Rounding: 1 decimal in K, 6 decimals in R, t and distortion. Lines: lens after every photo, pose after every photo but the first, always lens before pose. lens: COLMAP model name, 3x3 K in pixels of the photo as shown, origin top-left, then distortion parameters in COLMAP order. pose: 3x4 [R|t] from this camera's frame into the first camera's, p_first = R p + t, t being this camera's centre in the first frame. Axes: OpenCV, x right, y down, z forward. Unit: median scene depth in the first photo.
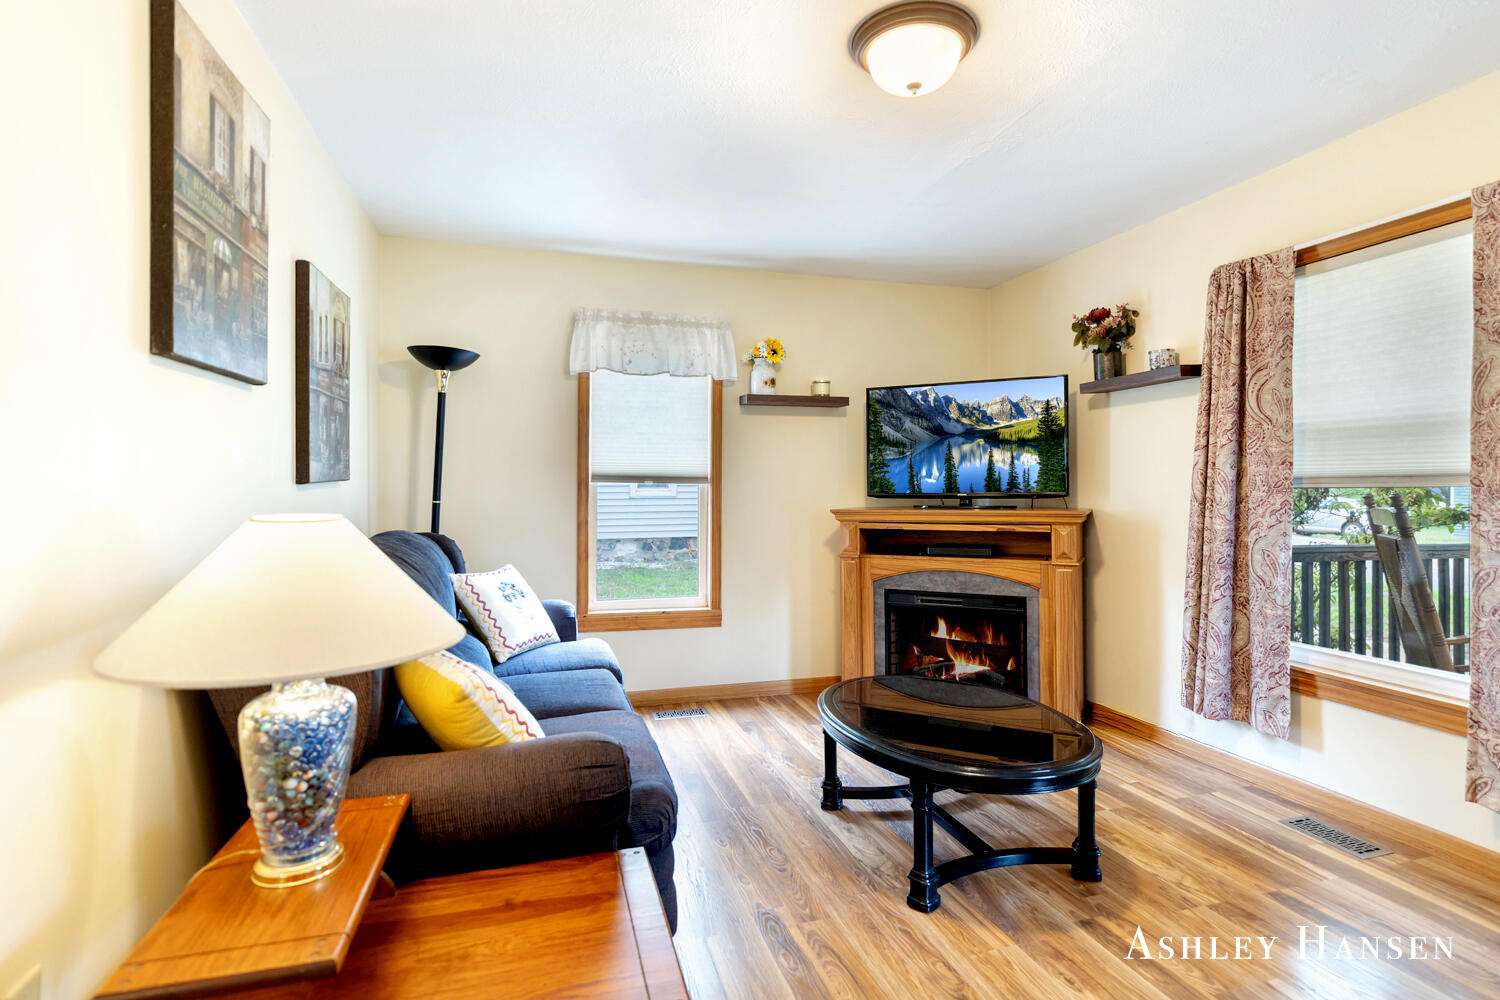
lens RADIAL K [[739.7, 0, 750.0], [0, 739.7, 500.0], [0, 0, 1]] dist [-0.000504, -0.000344]
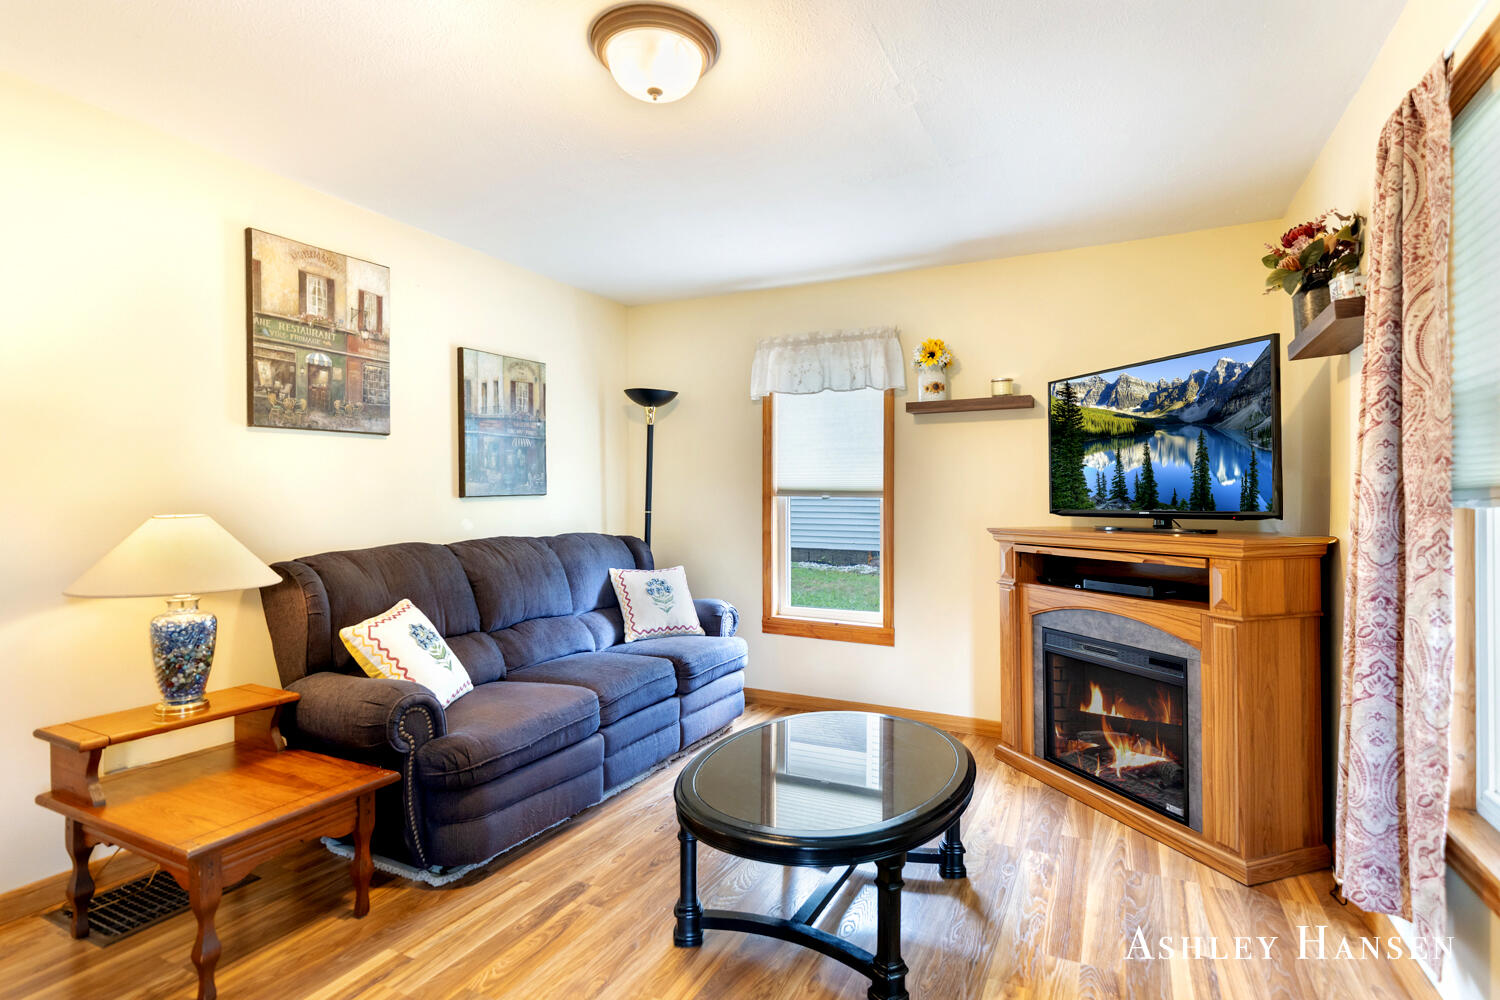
lens RADIAL K [[727.7, 0, 757.0], [0, 727.7, 512.7], [0, 0, 1]] dist [0.000570, 0.000383]
pose [[0.736922, 0.014875, -0.675814, 0.504380], [-0.015874, 0.999863, 0.004698, -0.004656], [0.675791, 0.007266, 0.737057, 0.197684]]
